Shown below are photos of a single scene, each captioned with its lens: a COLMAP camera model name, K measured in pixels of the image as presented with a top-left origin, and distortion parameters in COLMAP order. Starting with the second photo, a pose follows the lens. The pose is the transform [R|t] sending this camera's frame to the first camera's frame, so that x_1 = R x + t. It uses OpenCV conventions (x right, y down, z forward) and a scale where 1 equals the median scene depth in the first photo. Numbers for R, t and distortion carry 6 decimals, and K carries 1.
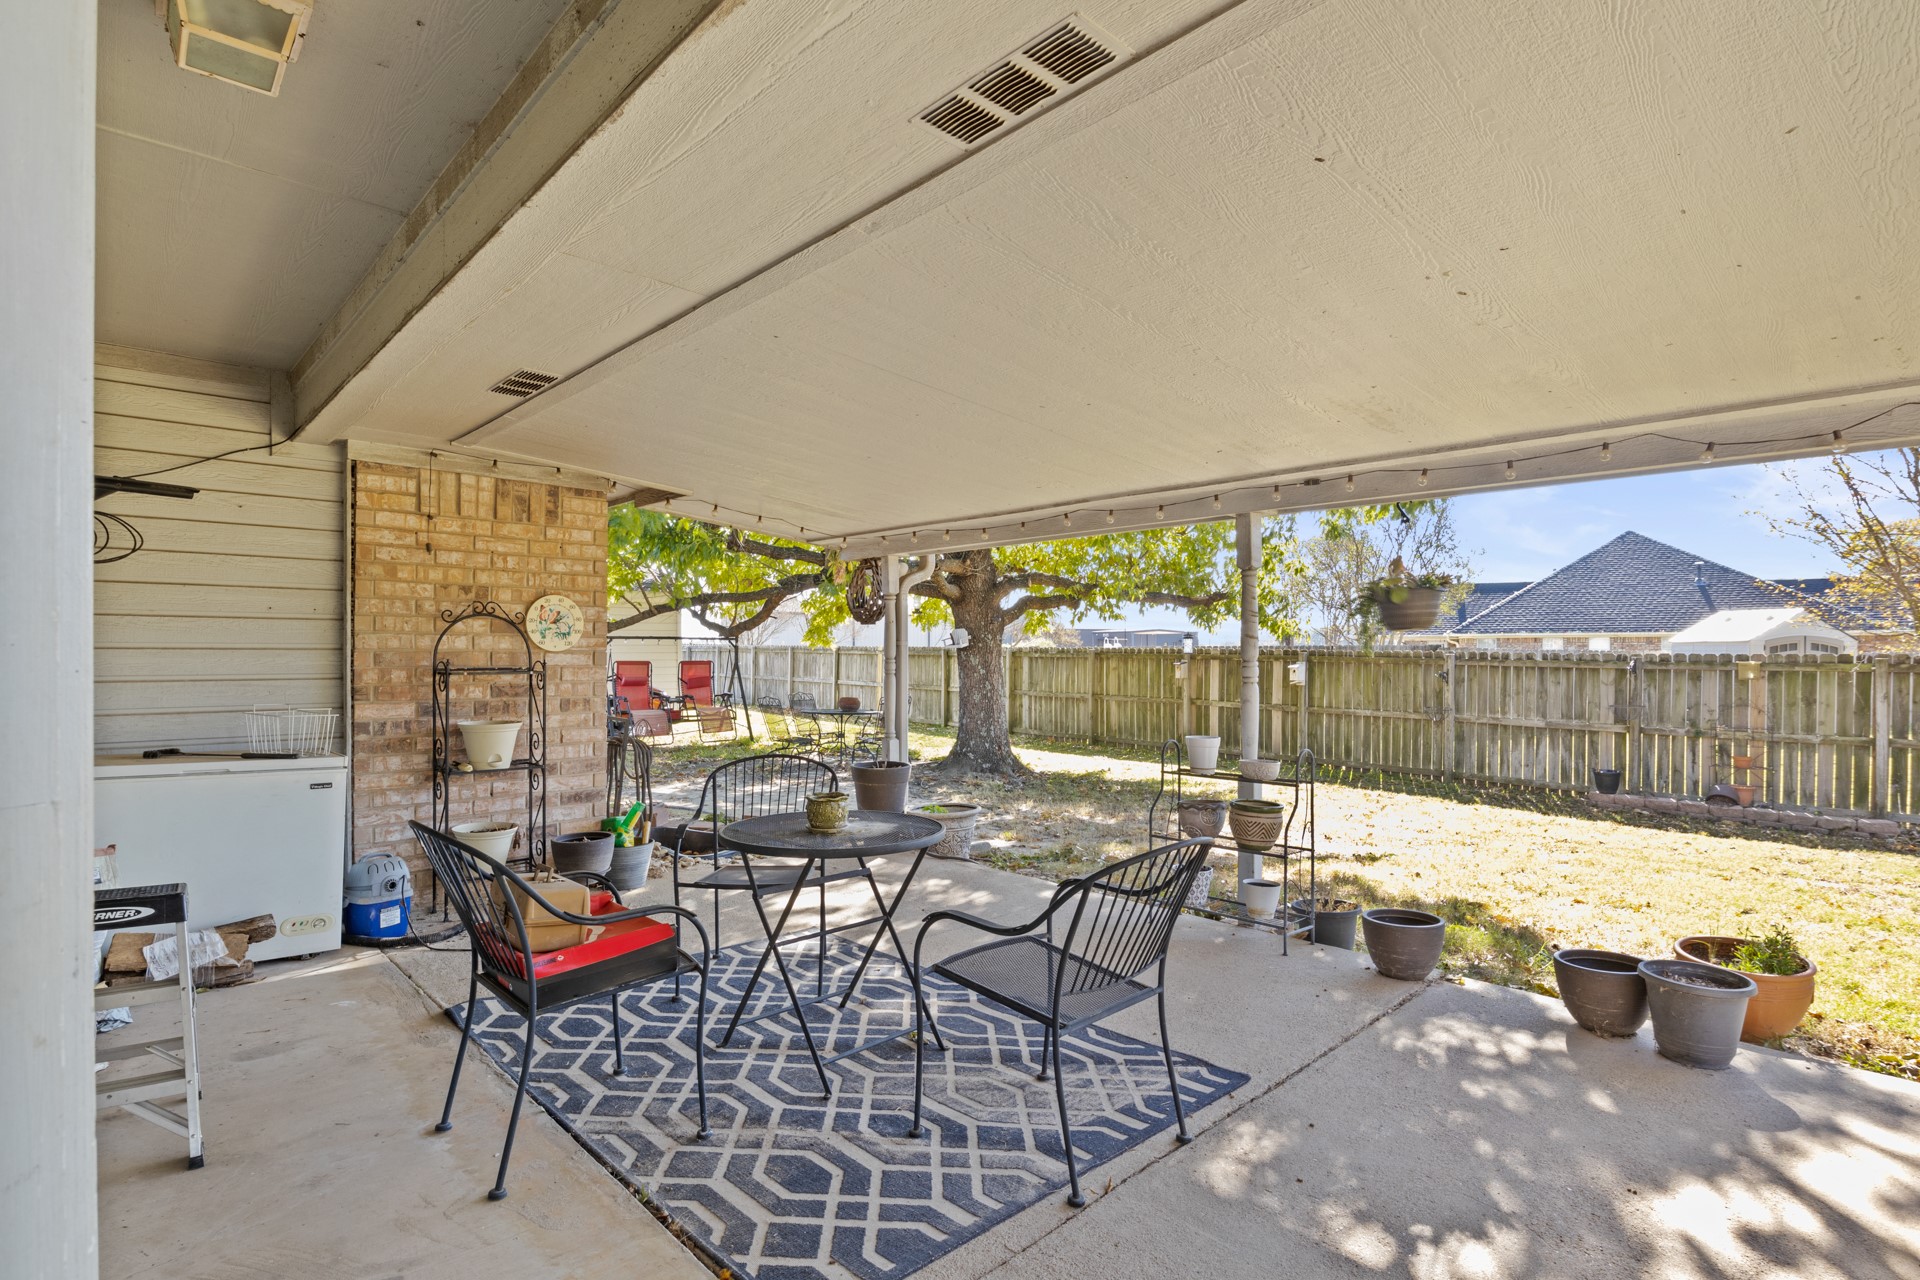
lens RADIAL K [[968.6, 0, 960.0], [0, 968.6, 640.0], [0, 0, 1]] dist [-0.004285, -0.000085]
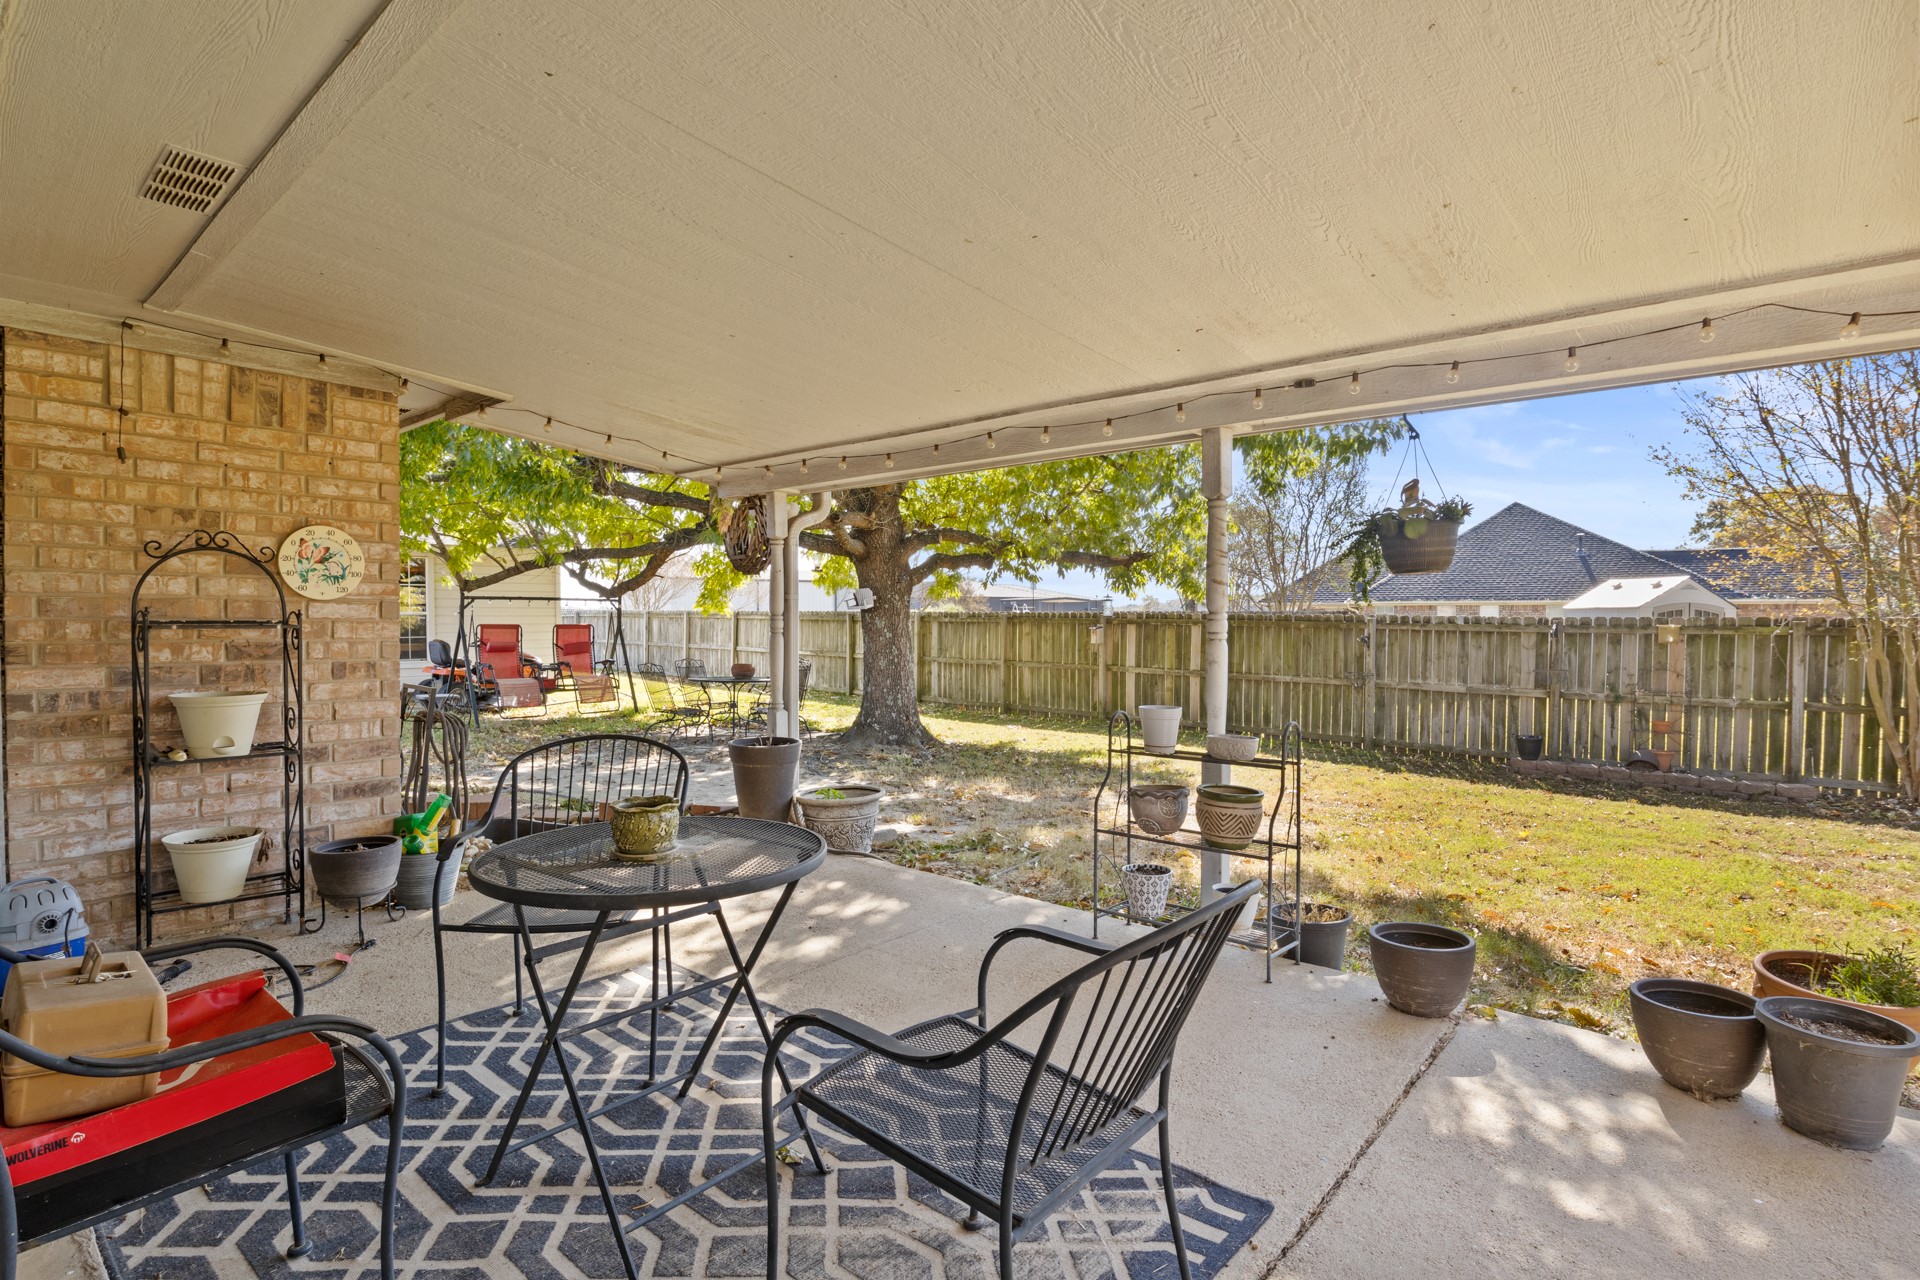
lens RADIAL K [[936.6, 0, 960.0], [0, 936.6, 640.0], [0, 0, 1]] dist [-0.004032, -0.000365]
pose [[0.995330, 0.000201, 0.096527, 0.006932], [-0.003223, 0.999509, 0.031152, 0.014251], [-0.096473, -0.031318, 0.994843, 0.167375]]
